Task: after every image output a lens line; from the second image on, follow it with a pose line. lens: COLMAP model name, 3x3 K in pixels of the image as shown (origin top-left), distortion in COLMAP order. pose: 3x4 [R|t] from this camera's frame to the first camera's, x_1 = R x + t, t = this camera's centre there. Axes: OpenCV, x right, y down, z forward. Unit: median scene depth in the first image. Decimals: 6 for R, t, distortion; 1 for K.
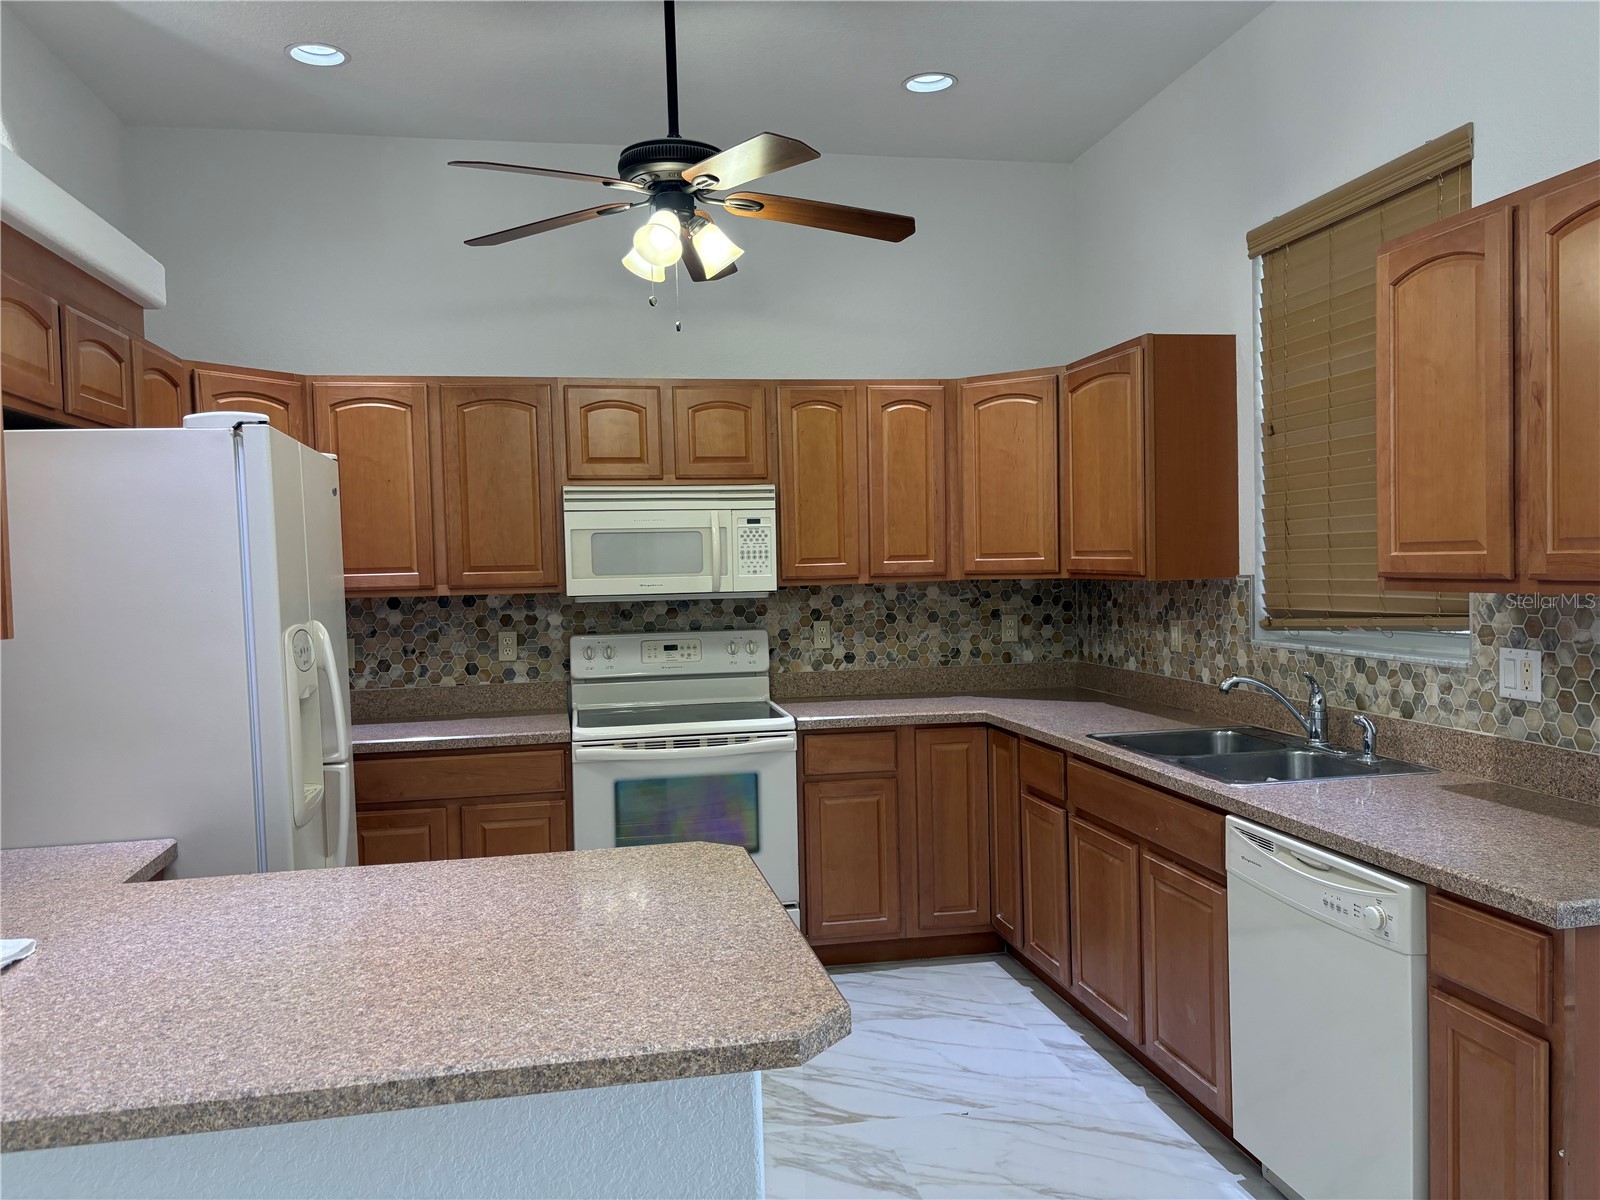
lens RADIAL K [[1193.6, 0, 800.0], [0, 1193.6, 600.0], [0, 0, 1]] dist [0.063843, -0.061108]
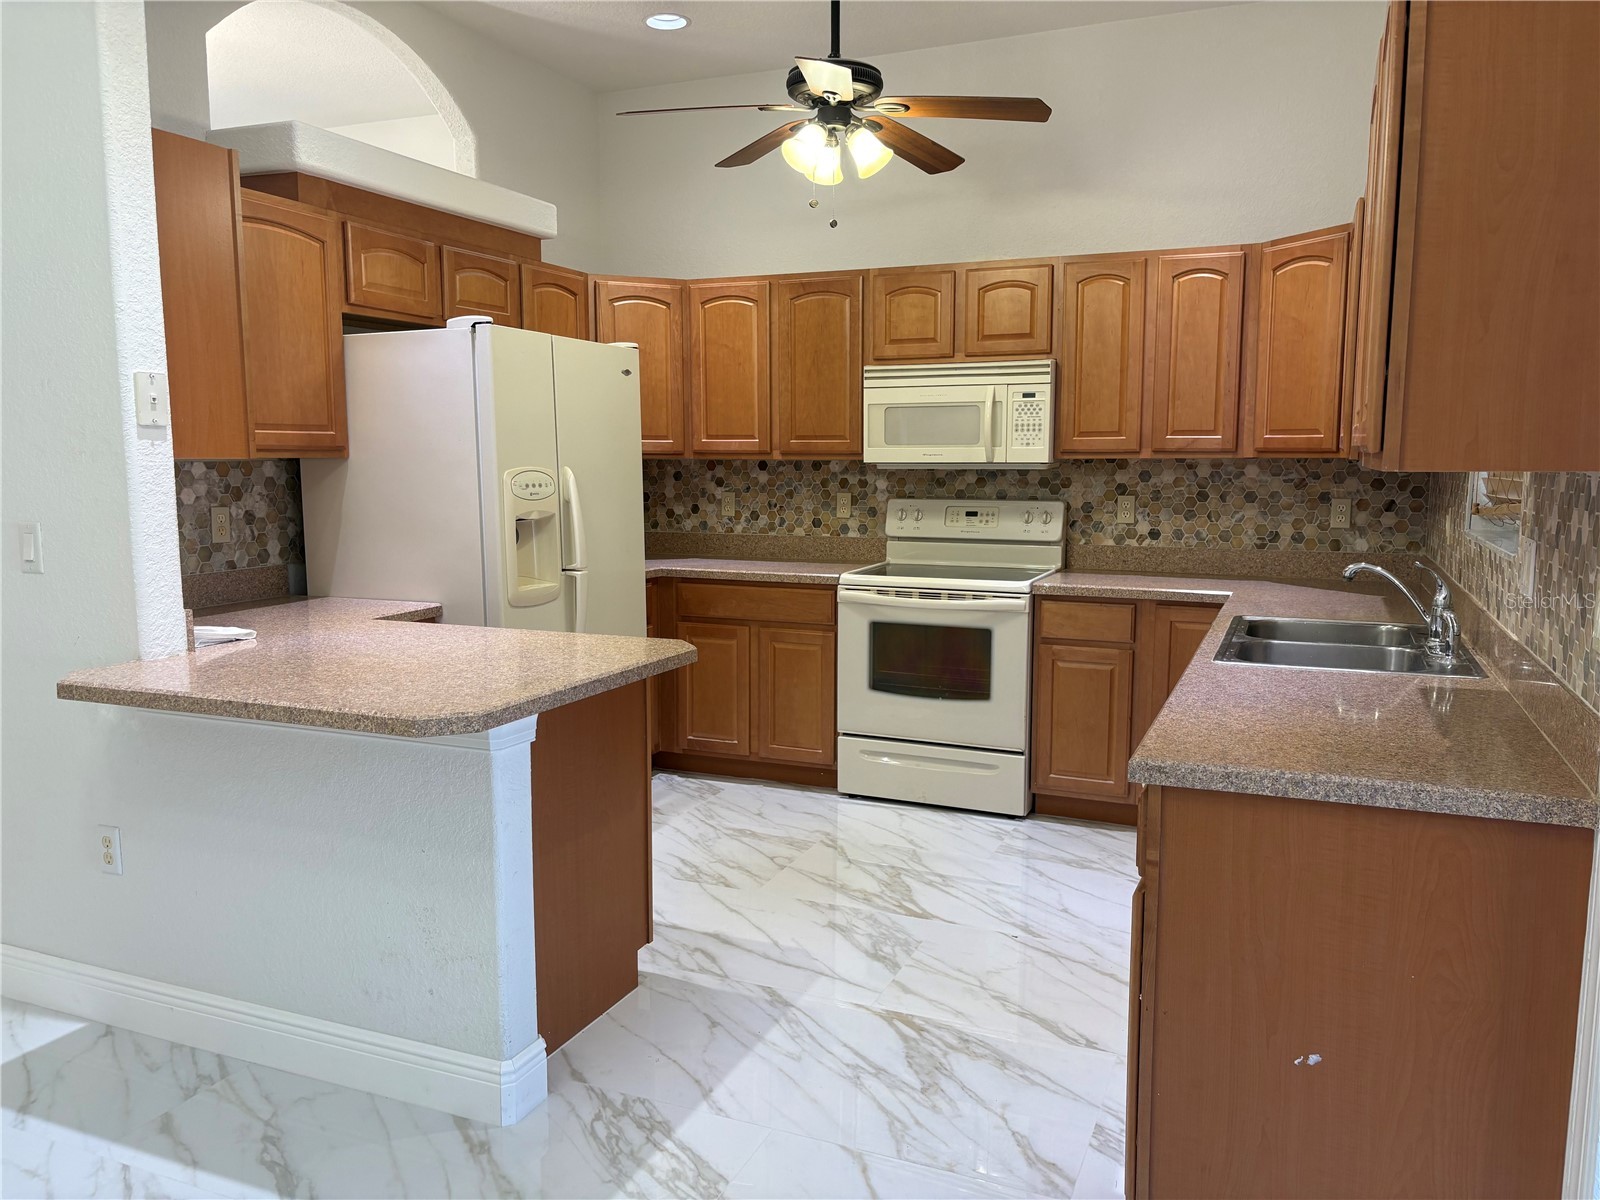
lens RADIAL K [[1156.8, 0, 755.4], [0, 1156.8, 593.9], [0, 0, 1]] dist [0.128647, -0.326221]
pose [[0.831295, 0.092044, -0.548158, 0.334895], [-0.039049, 0.993428, 0.107593, 0.006442], [0.554458, -0.068036, 0.829426, 0.000602]]
